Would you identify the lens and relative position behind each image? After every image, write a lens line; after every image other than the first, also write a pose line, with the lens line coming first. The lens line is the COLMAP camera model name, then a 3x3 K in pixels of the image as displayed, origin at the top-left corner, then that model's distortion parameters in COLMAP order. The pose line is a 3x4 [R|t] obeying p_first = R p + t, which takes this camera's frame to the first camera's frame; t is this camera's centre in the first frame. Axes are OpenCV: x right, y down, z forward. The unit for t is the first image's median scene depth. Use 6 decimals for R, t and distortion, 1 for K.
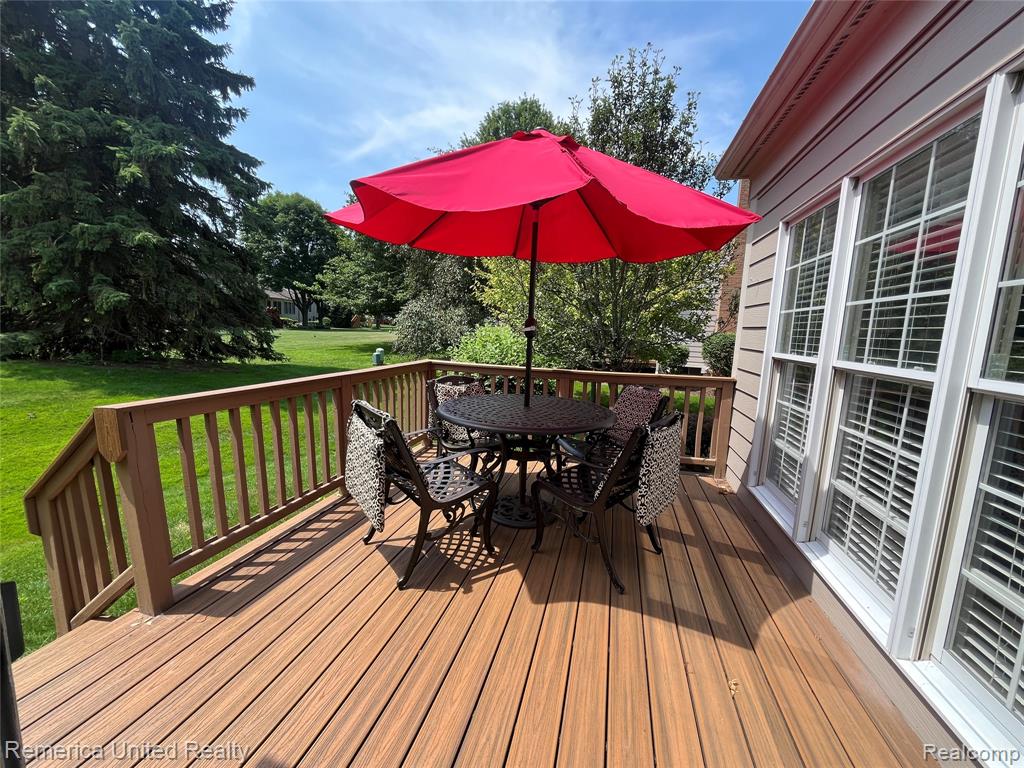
lens RADIAL K [[418.5, 0, 512.6], [0, 418.5, 385.3], [0, 0, 1]] dist [-0.001459, 0.000310]
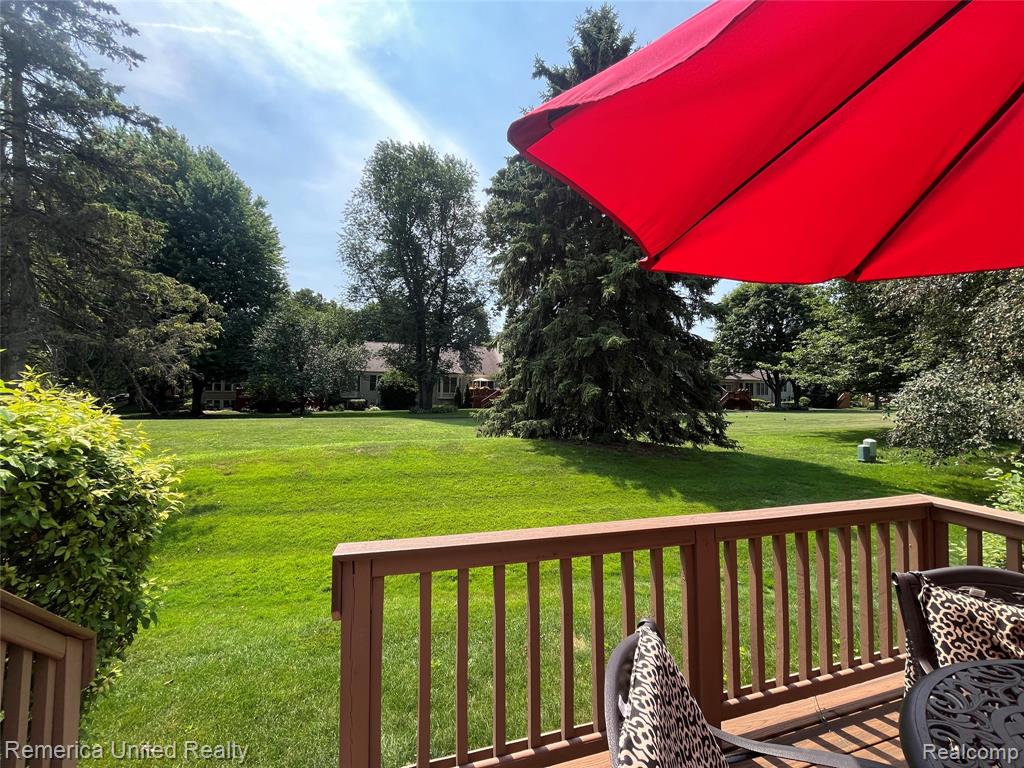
lens RADIAL K [[418.5, 0, 512.6], [0, 418.5, 385.3], [0, 0, 1]] dist [-0.001459, 0.000310]
pose [[0.515278, -0.062130, -0.854768, -0.006051], [-0.102419, 0.985757, -0.133392, -0.018937], [0.850881, 0.156279, 0.501575, 0.082059]]
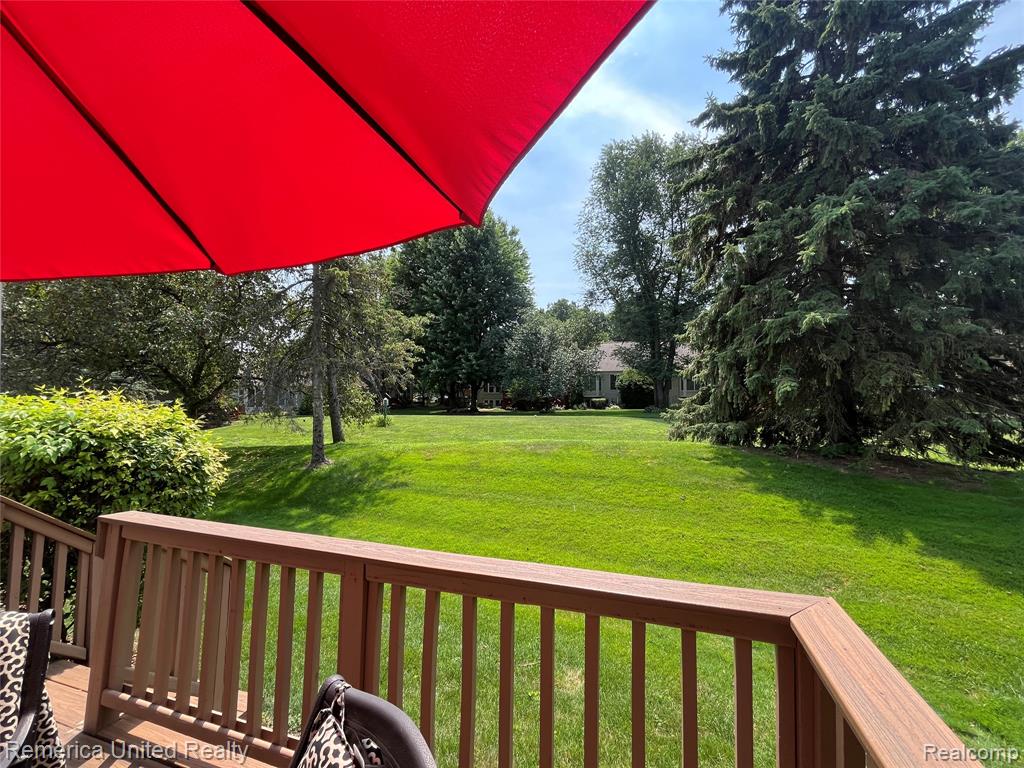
lens RADIAL K [[418.5, 0, 512.6], [0, 418.5, 385.3], [0, 0, 1]] dist [-0.001459, 0.000310]
pose [[-0.063333, -0.065584, -0.995835, 0.016265], [-0.131871, 0.989639, -0.056789, -0.038344], [0.989242, 0.127726, -0.071326, 0.213838]]
